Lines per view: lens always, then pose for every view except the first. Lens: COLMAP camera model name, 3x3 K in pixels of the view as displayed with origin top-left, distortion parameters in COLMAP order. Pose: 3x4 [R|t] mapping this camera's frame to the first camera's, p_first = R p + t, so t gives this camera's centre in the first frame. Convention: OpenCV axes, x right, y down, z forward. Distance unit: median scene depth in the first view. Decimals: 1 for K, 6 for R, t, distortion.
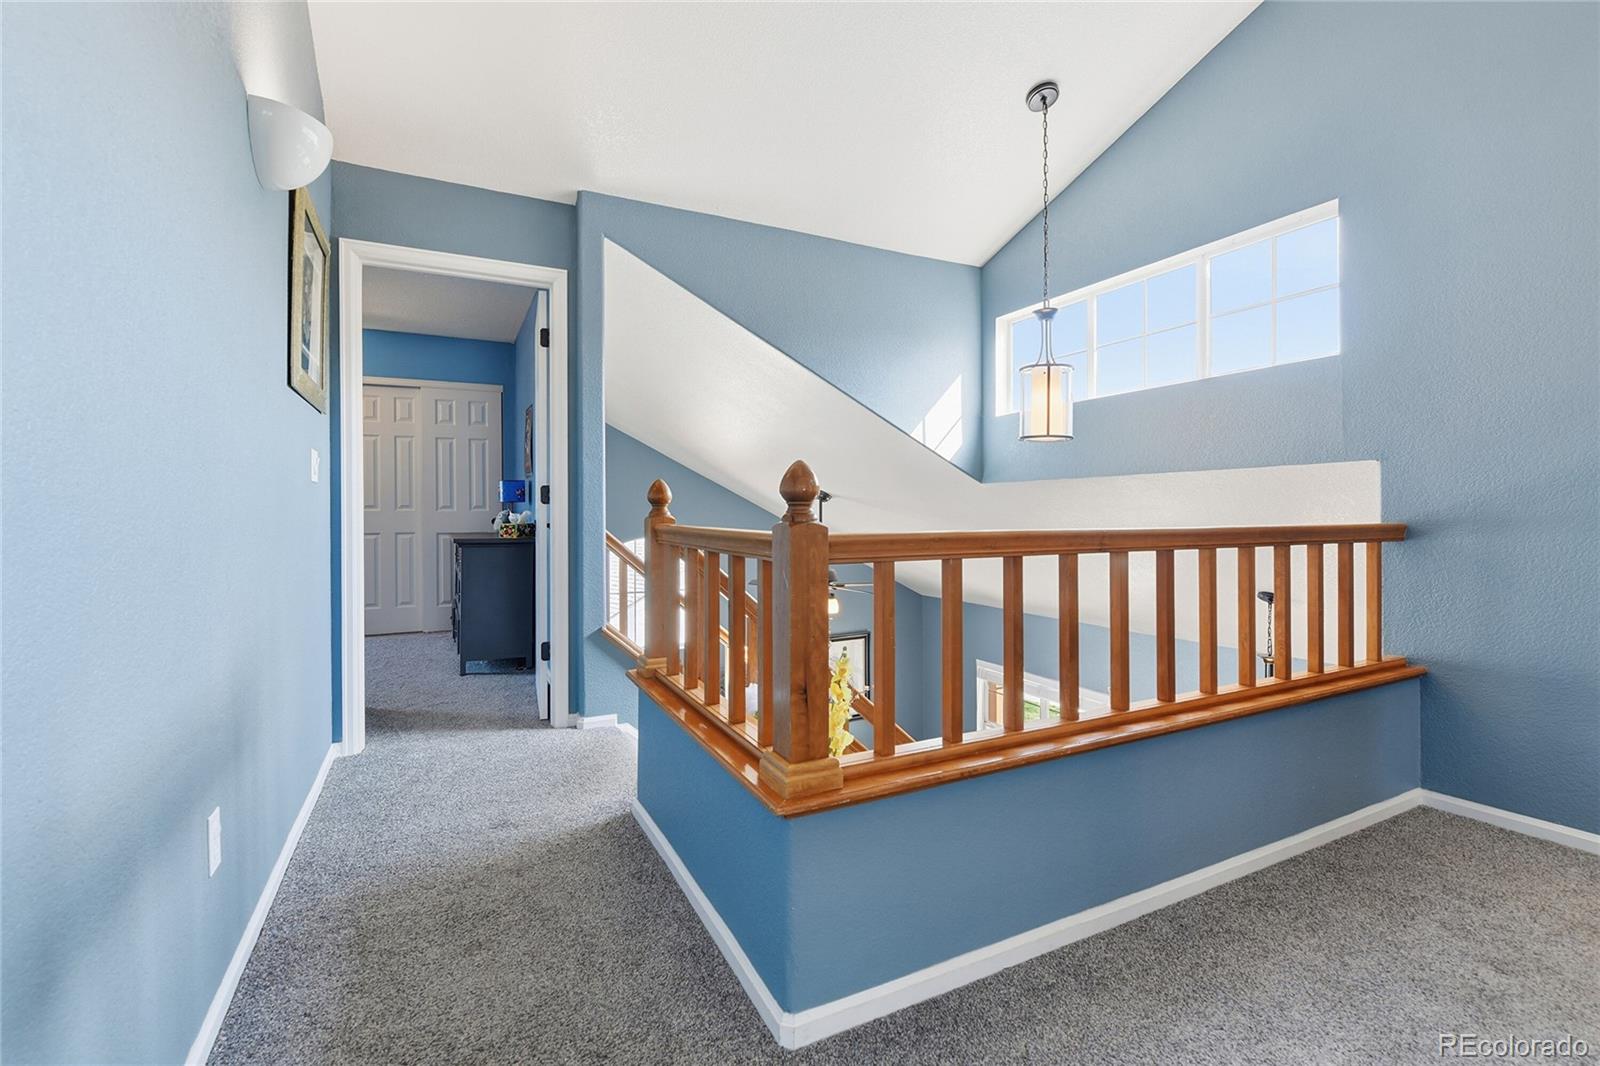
lens RADIAL K [[713.1, 0, 798.5], [0, 713.1, 520.8], [0, 0, 1]] dist [-0.000493, -0.000029]
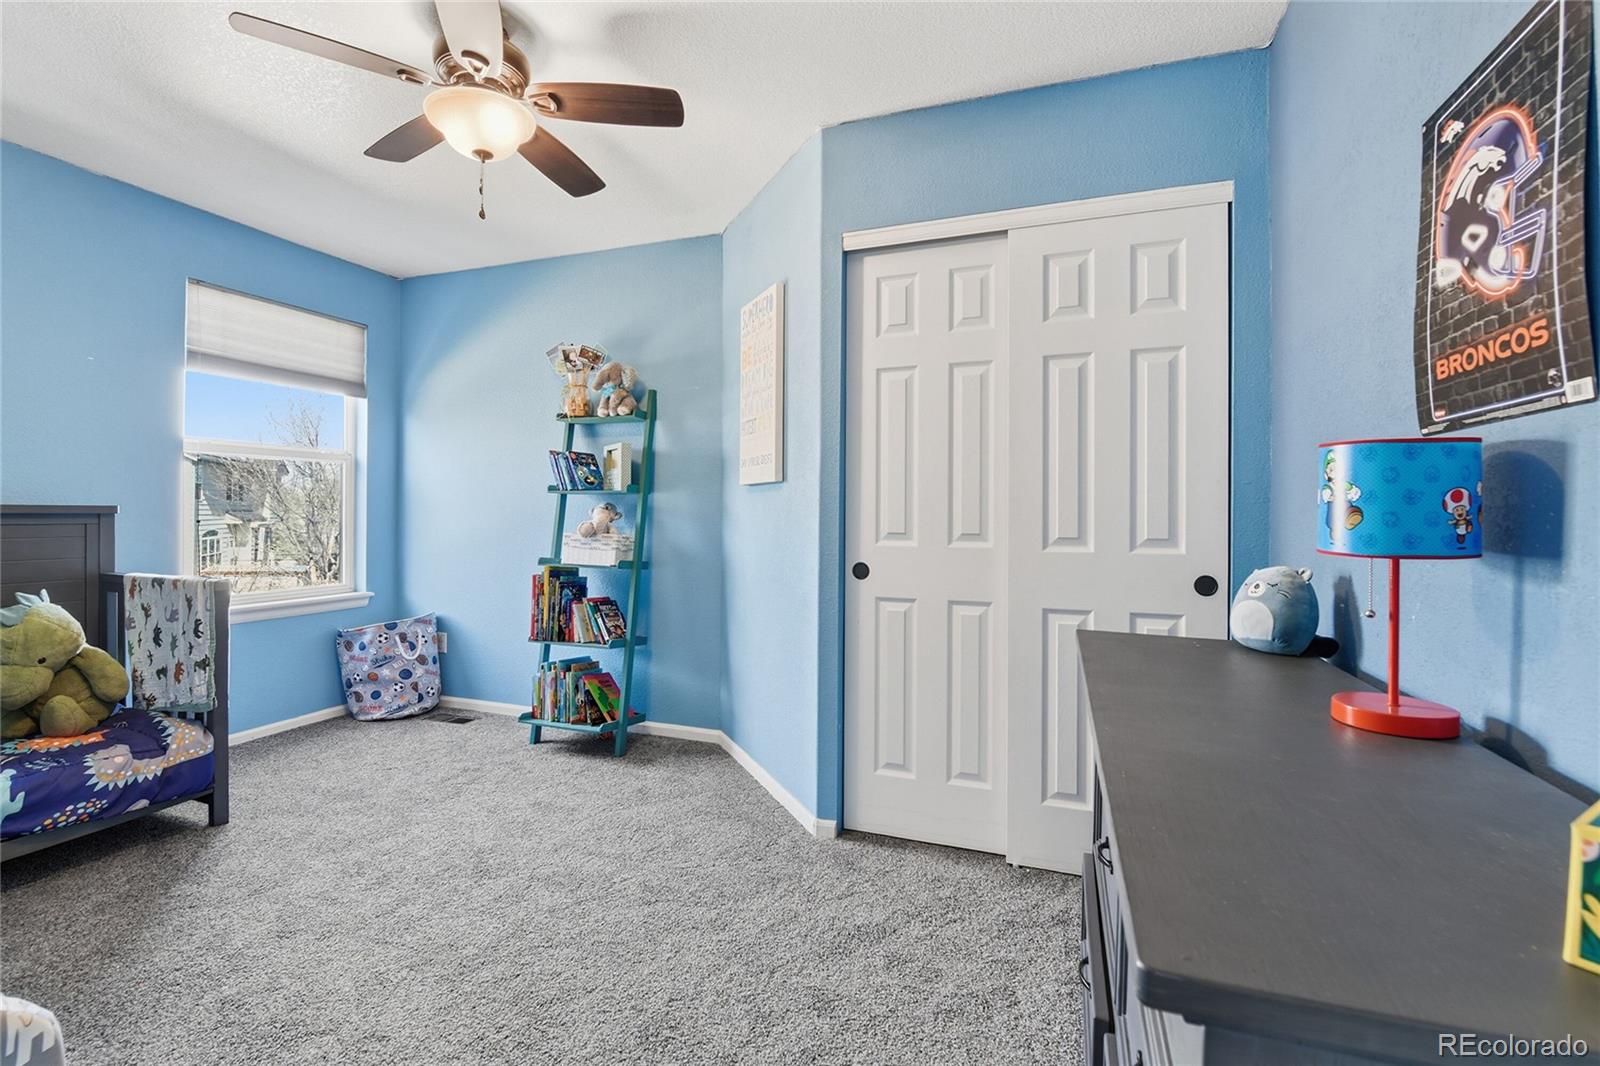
lens RADIAL K [[713.1, 0, 797.7], [0, 713.1, 522.9], [0, 0, 1]] dist [-0.000493, -0.000029]
pose [[0.684015, 0.011007, -0.729385, -0.320976], [-0.010318, 0.999932, 0.005414, -0.029439], [0.729395, 0.003823, 0.684082, 0.645705]]
